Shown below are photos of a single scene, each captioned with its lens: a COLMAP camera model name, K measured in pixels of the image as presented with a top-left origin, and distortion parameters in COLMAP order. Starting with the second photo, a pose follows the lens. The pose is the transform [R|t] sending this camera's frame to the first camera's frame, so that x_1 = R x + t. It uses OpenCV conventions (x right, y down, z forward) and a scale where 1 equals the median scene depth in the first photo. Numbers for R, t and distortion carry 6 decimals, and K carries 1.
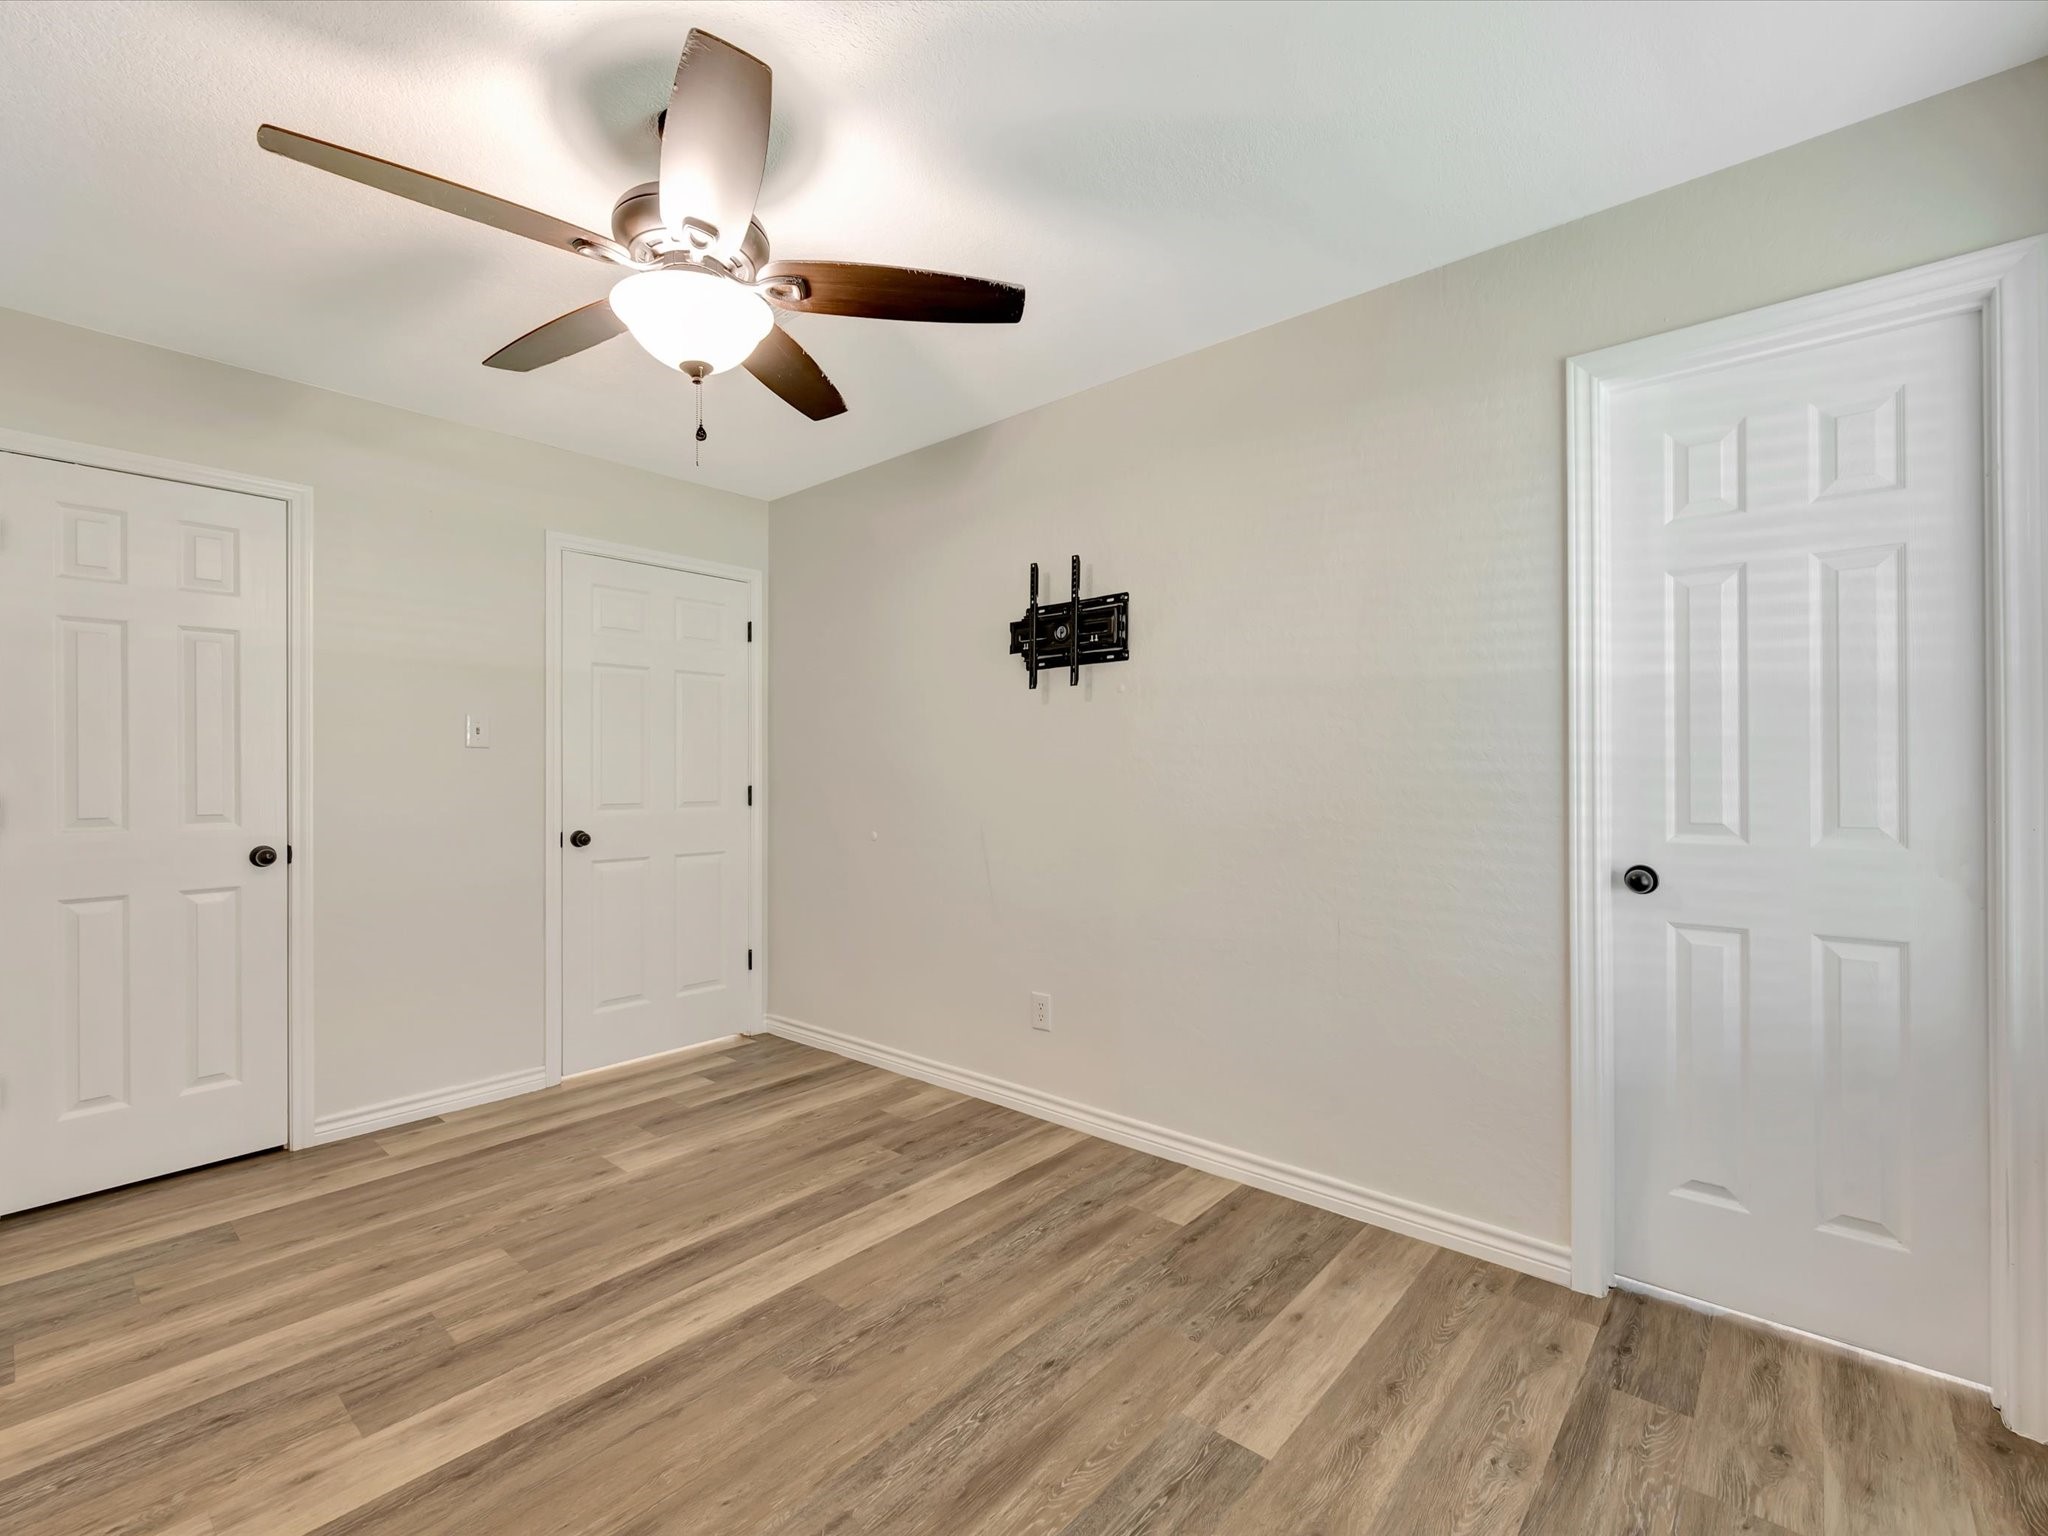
lens RADIAL K [[916.6, 0, 1024.0], [0, 916.6, 768.0], [0, 0, 1]] dist [-0.015290, -0.000303]
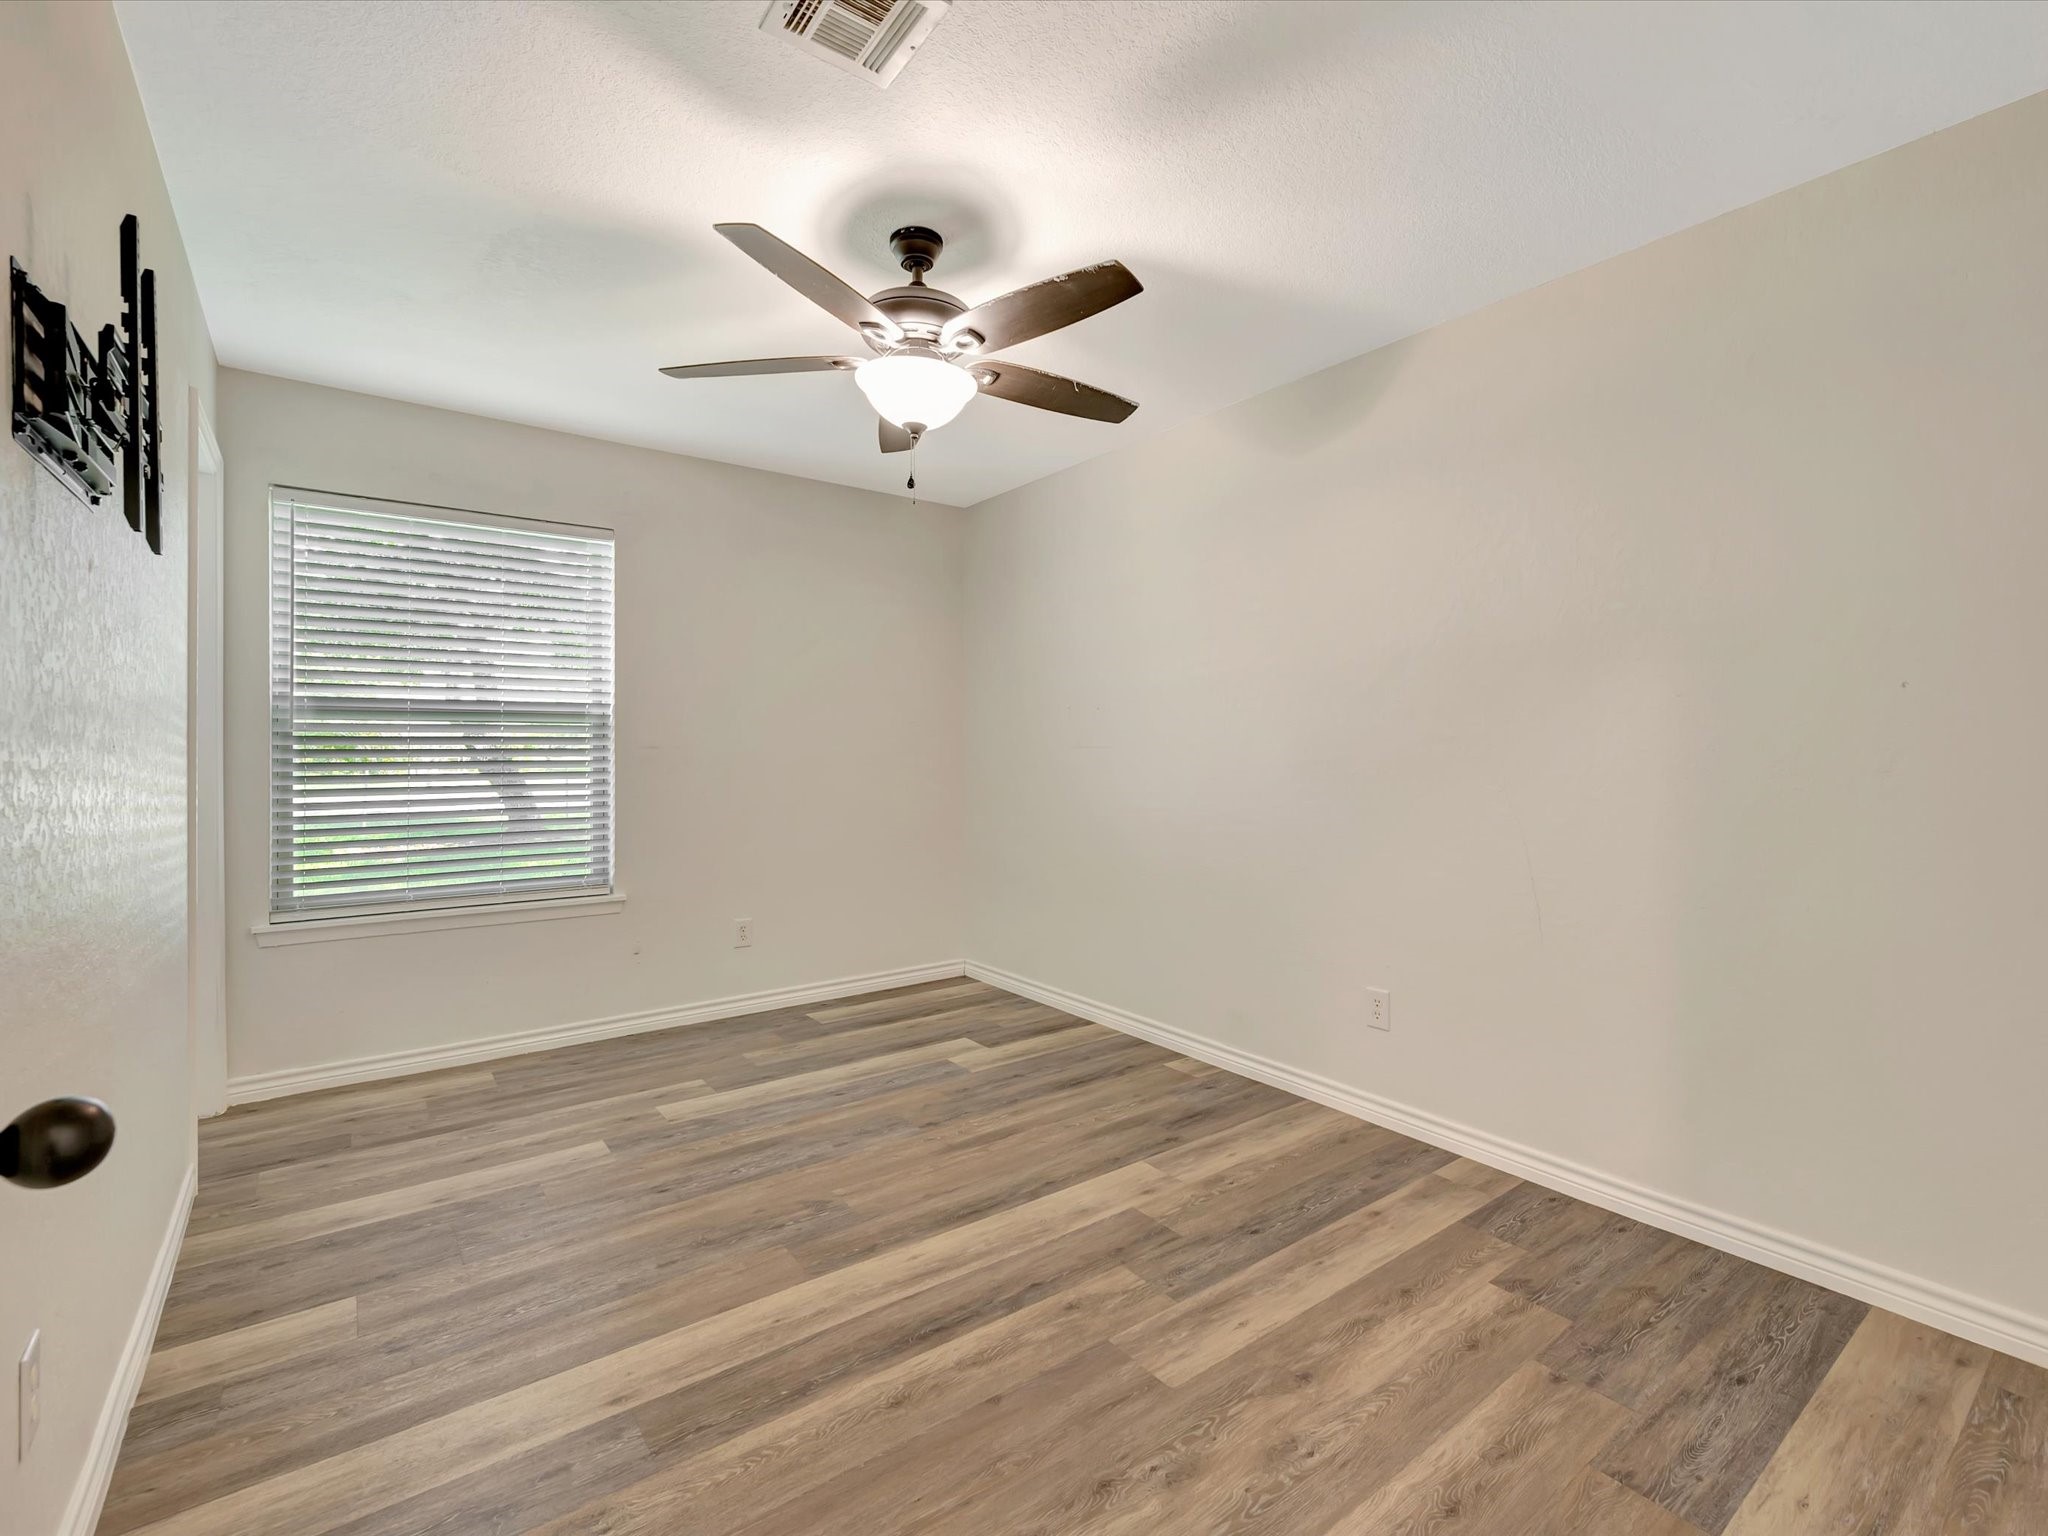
lens RADIAL K [[916.6, 0, 1024.0], [0, 916.6, 768.0], [0, 0, 1]] dist [-0.015290, -0.000303]
pose [[-0.978623, -0.003998, 0.205623, -0.681635], [-0.003008, 0.999982, 0.005126, 0.021509], [-0.205640, 0.004398, -0.978618, 1.958096]]
